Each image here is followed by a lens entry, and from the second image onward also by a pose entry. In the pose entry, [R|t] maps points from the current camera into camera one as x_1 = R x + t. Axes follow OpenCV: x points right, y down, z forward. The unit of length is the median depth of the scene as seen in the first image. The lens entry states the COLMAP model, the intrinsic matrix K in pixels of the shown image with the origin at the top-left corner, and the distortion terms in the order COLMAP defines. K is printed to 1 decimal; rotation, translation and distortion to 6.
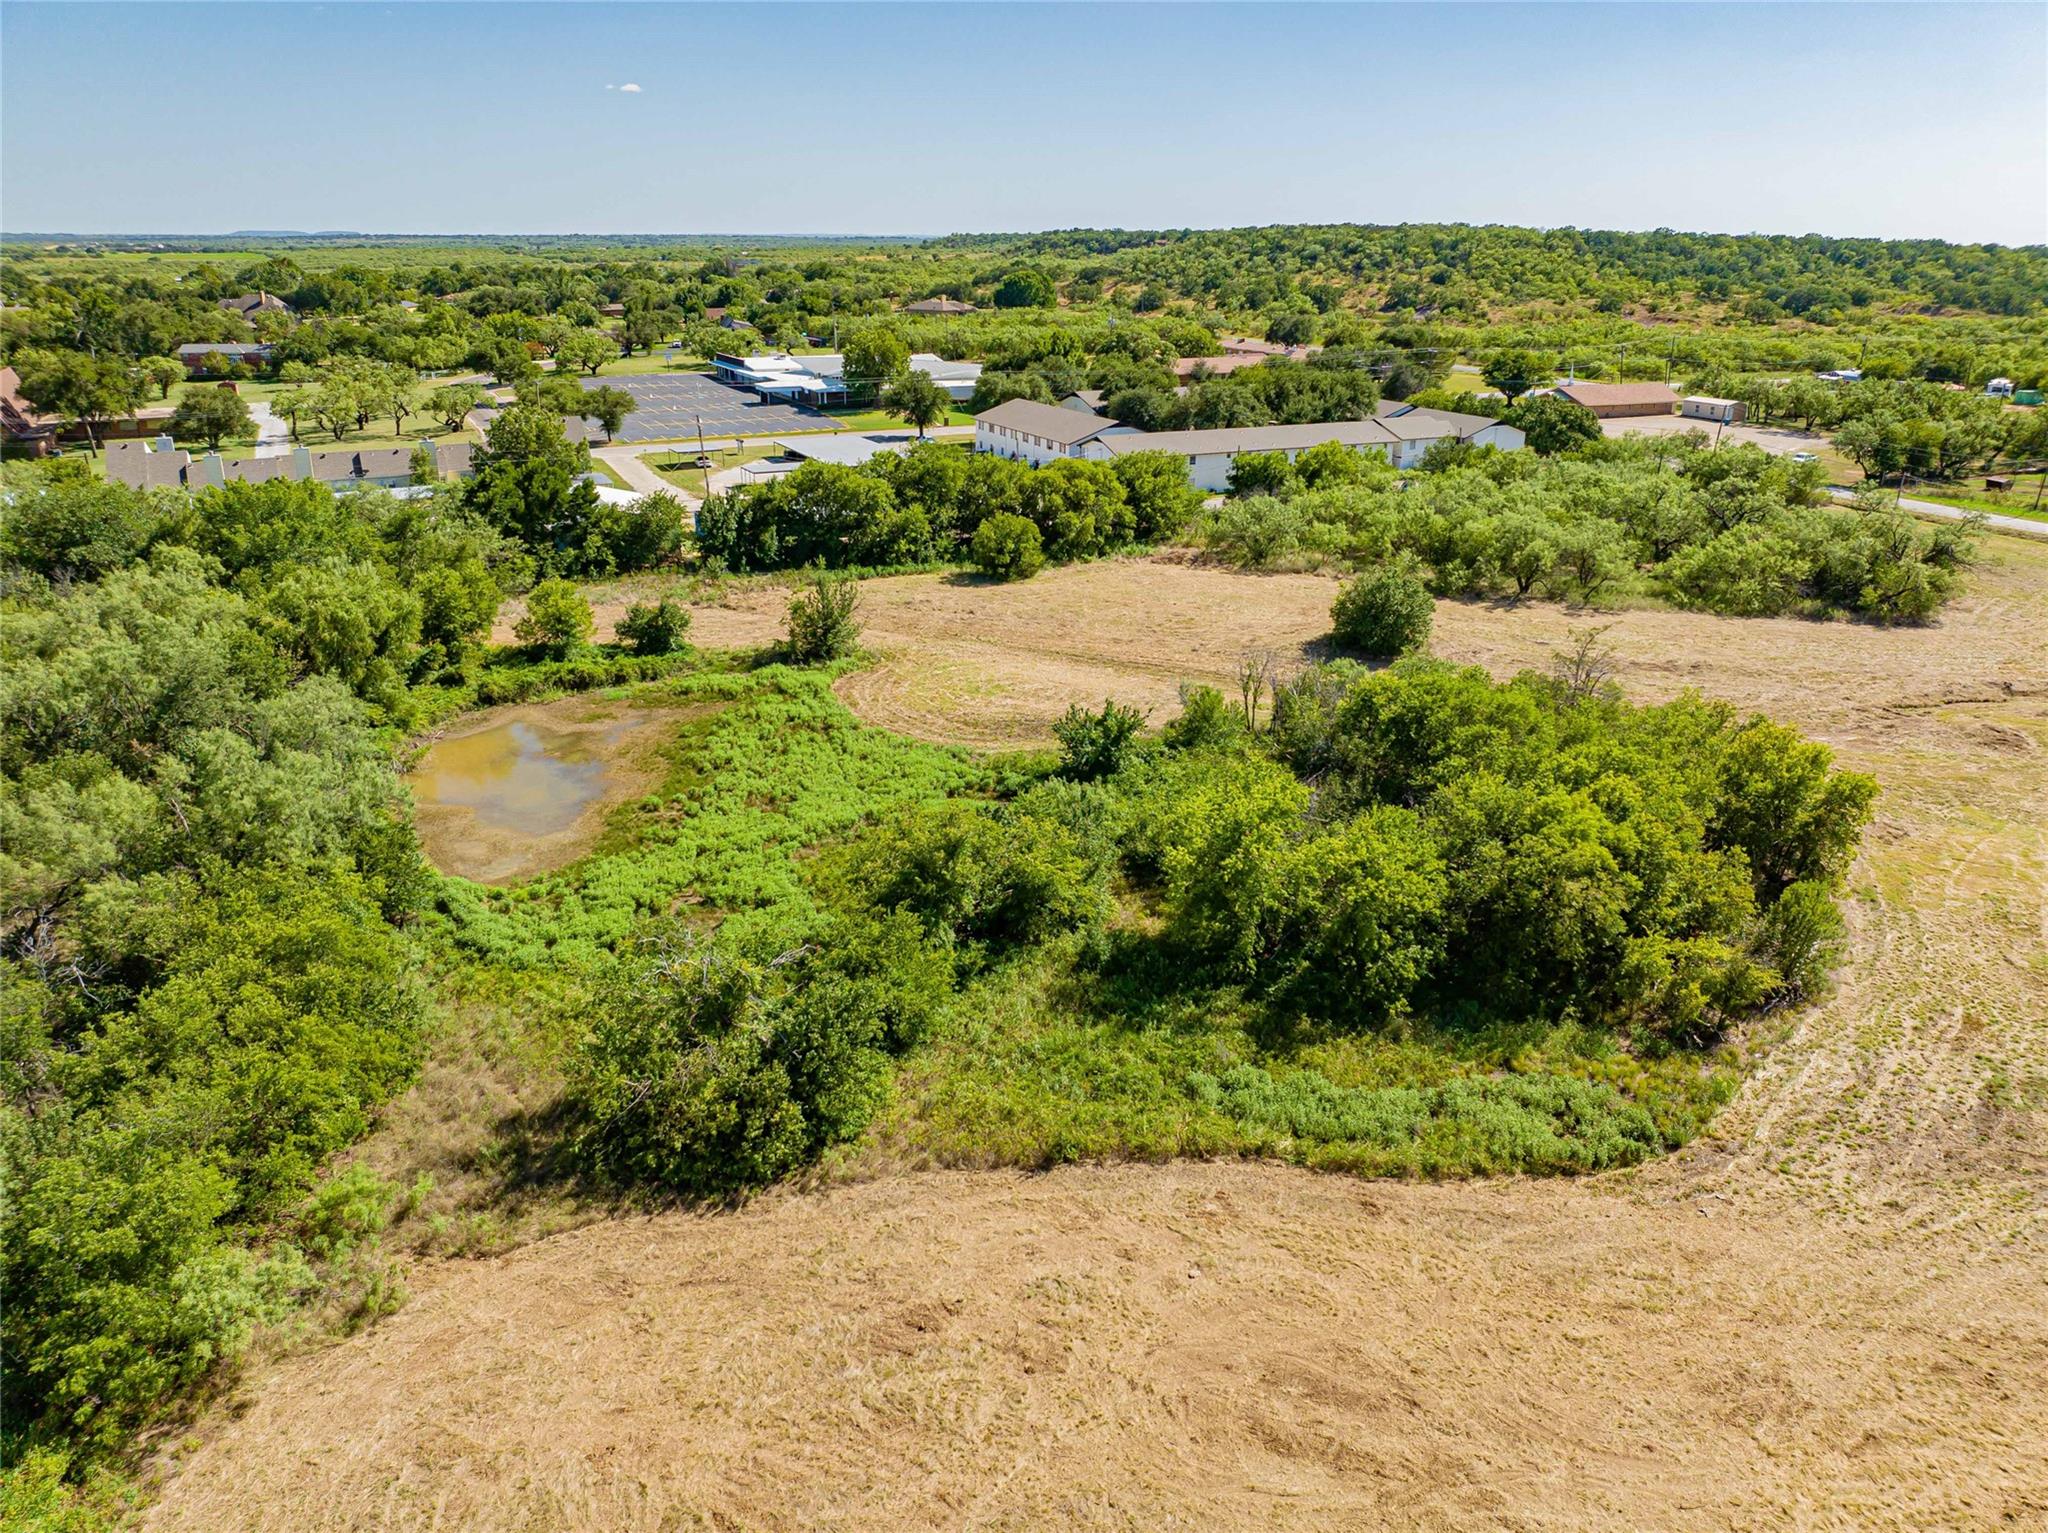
lens RADIAL K [[1439.2, 0, 1031.4], [0, 1439.2, 768.2], [0, 0, 1]] dist [-0.036177, 0.002686]
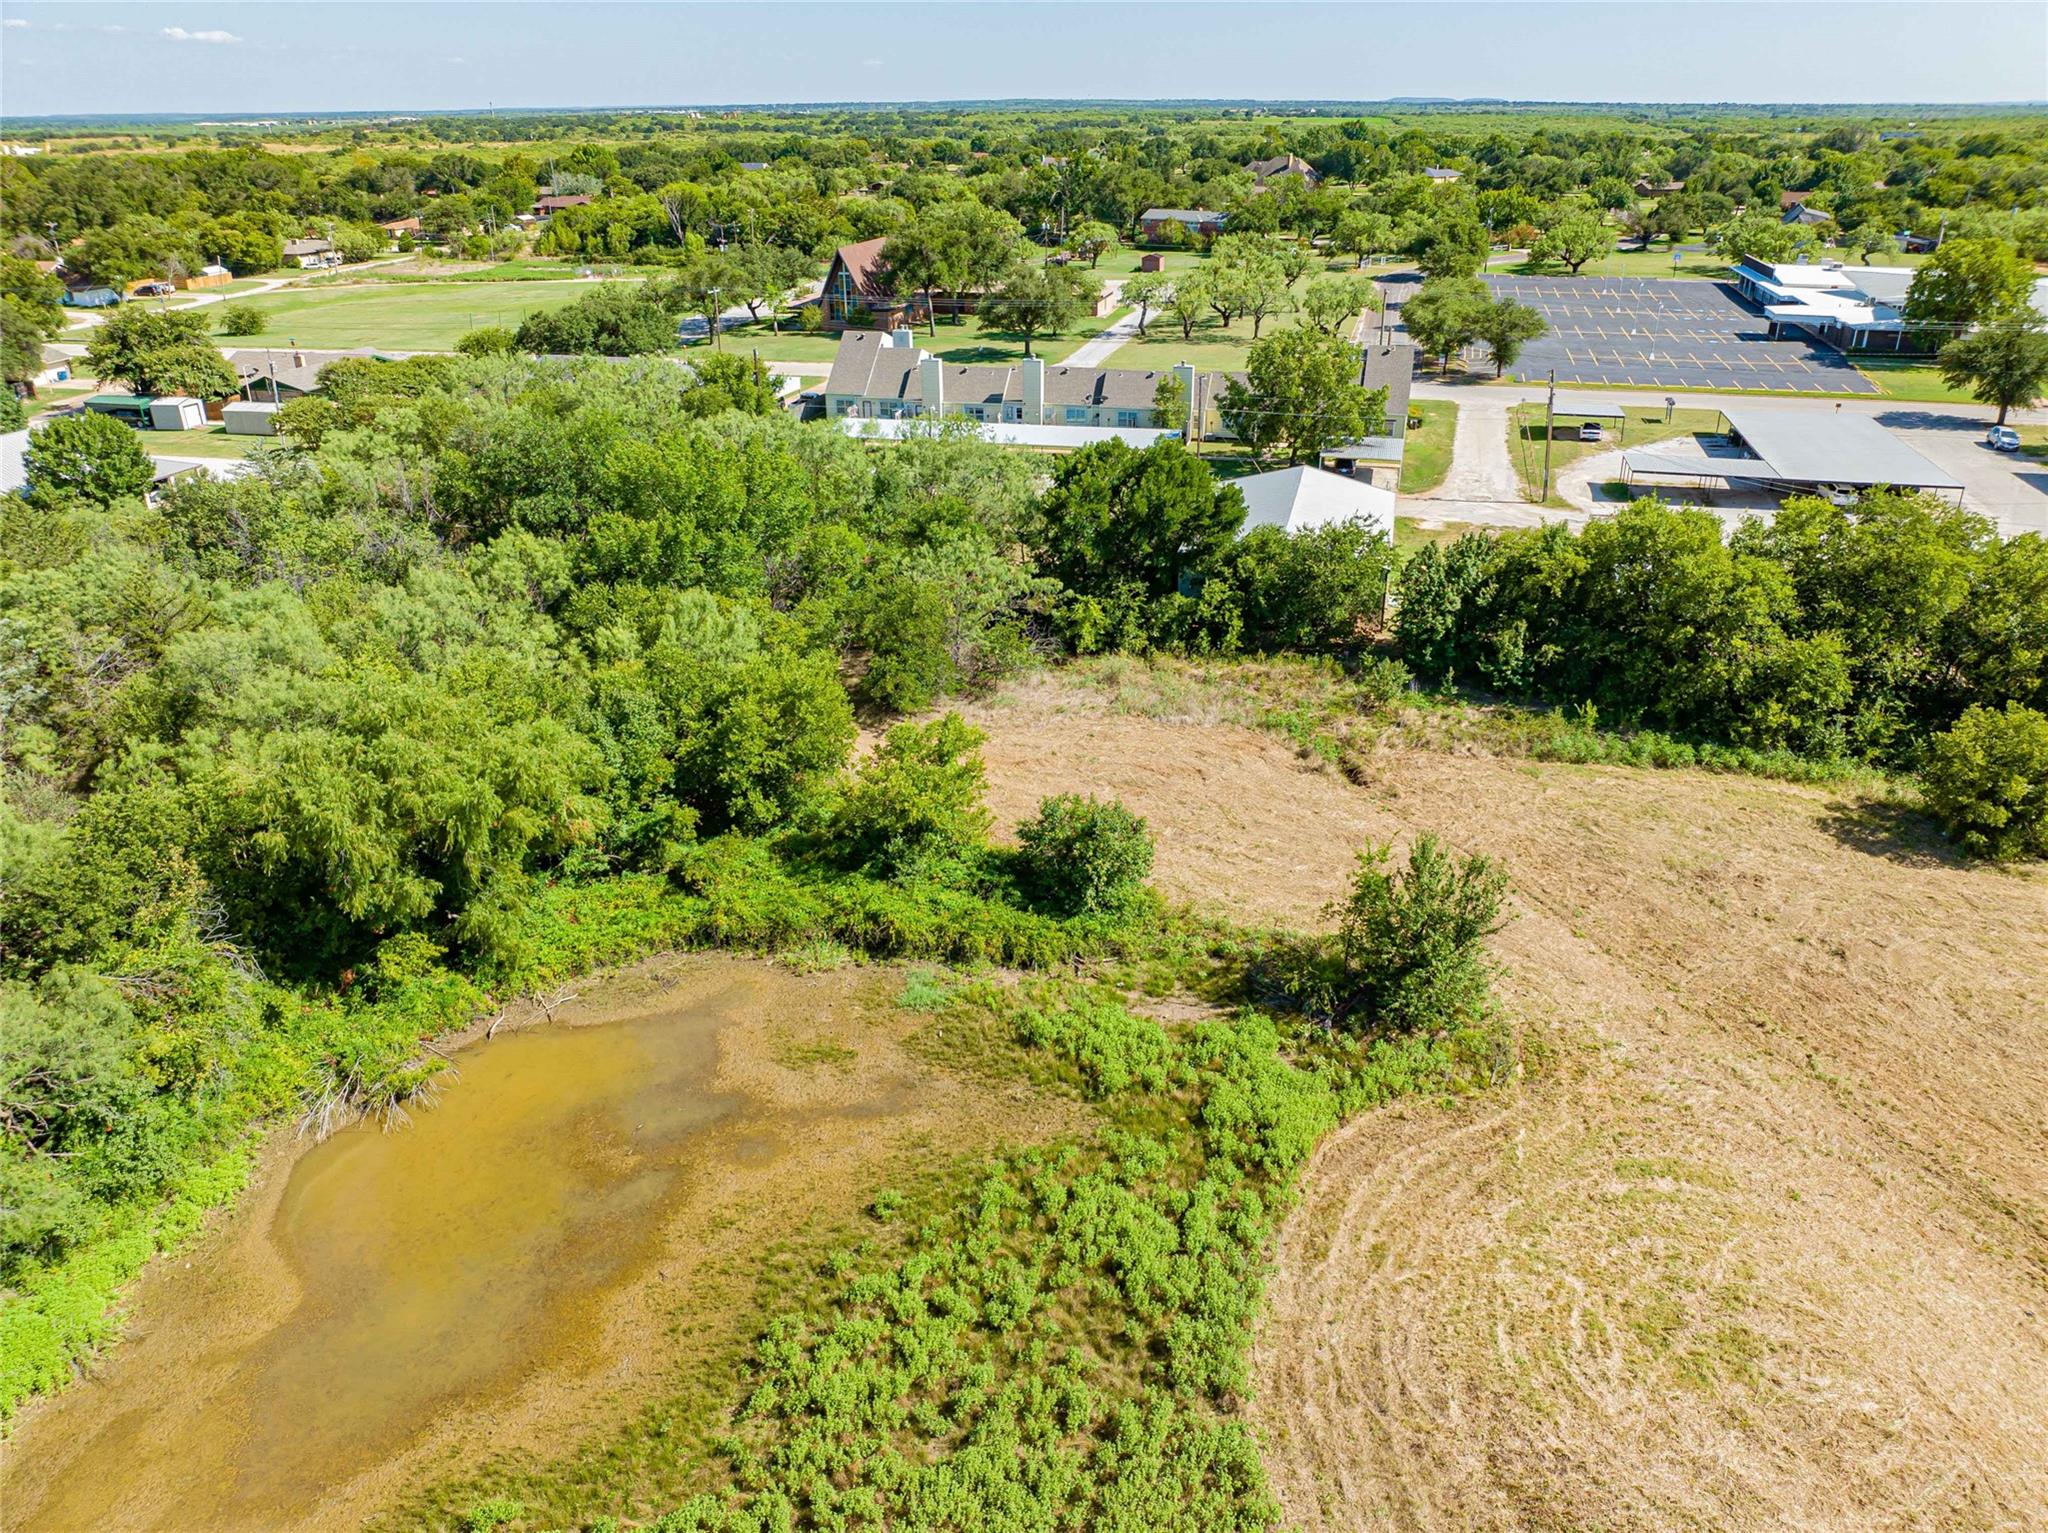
lens RADIAL K [[1439.2, 0, 1031.4], [0, 1439.2, 768.2], [0, 0, 1]] dist [-0.036177, 0.002686]
pose [[0.757982, 0.262828, -0.596979, 0.007498], [-0.214432, 0.964763, 0.152486, -0.095430], [0.616021, 0.012430, 0.787632, 0.285777]]
